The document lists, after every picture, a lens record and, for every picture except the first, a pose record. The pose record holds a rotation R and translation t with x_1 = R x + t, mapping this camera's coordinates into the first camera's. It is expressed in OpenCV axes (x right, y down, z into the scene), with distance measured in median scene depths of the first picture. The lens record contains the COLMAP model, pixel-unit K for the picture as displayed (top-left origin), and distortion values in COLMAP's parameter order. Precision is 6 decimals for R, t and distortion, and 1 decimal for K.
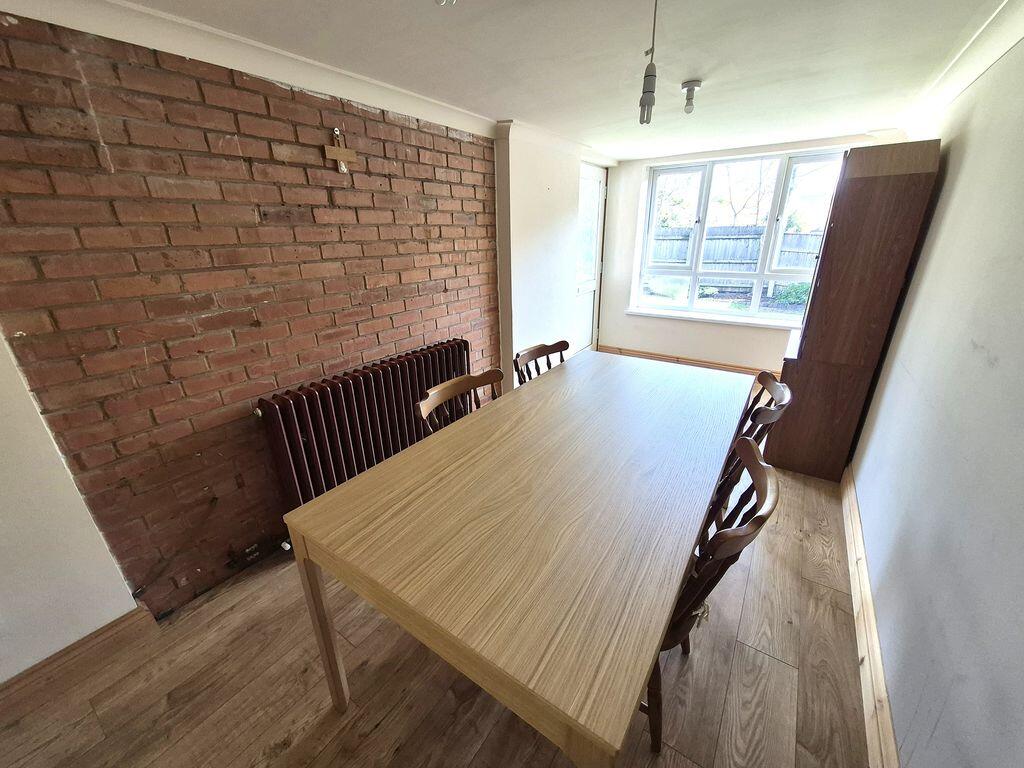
lens RADIAL K [[400.6, 0, 518.1], [0, 400.6, 388.3], [0, 0, 1]] dist [0.008210, -0.005229]
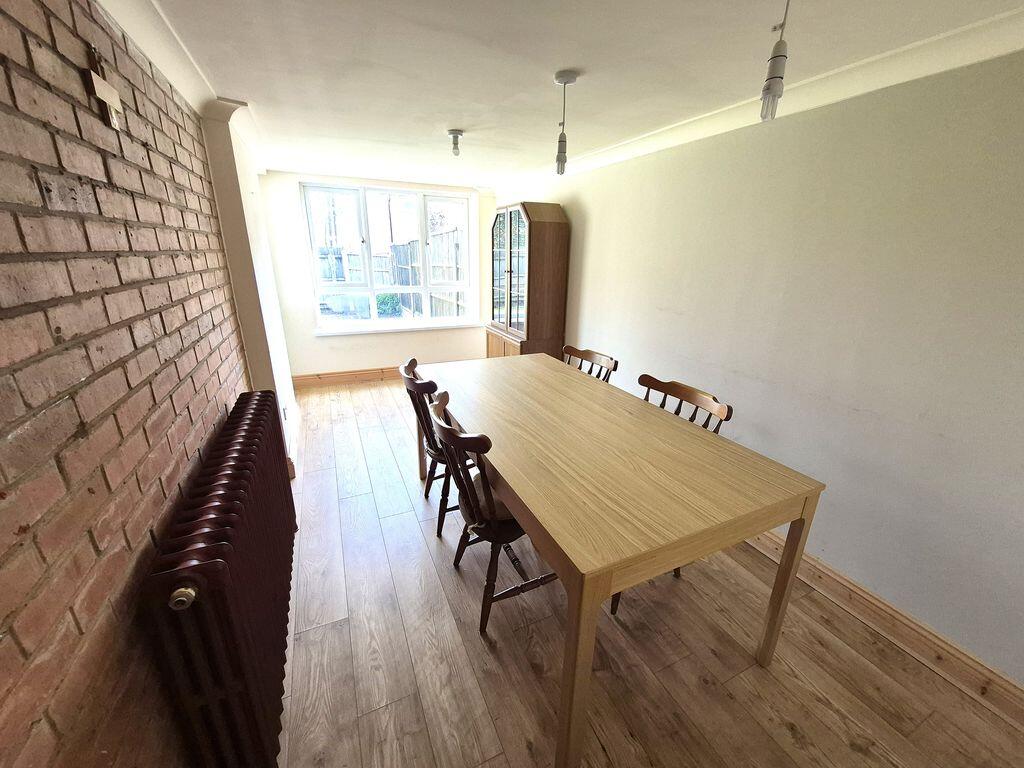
lens RADIAL K [[400.6, 0, 518.1], [0, 400.6, 388.3], [0, 0, 1]] dist [0.008210, -0.005229]
pose [[0.507138, -0.252826, 0.823948, -1.078938], [0.288103, 0.950741, 0.114405, -0.164514], [-0.812286, 0.179362, 0.554996, 0.494159]]
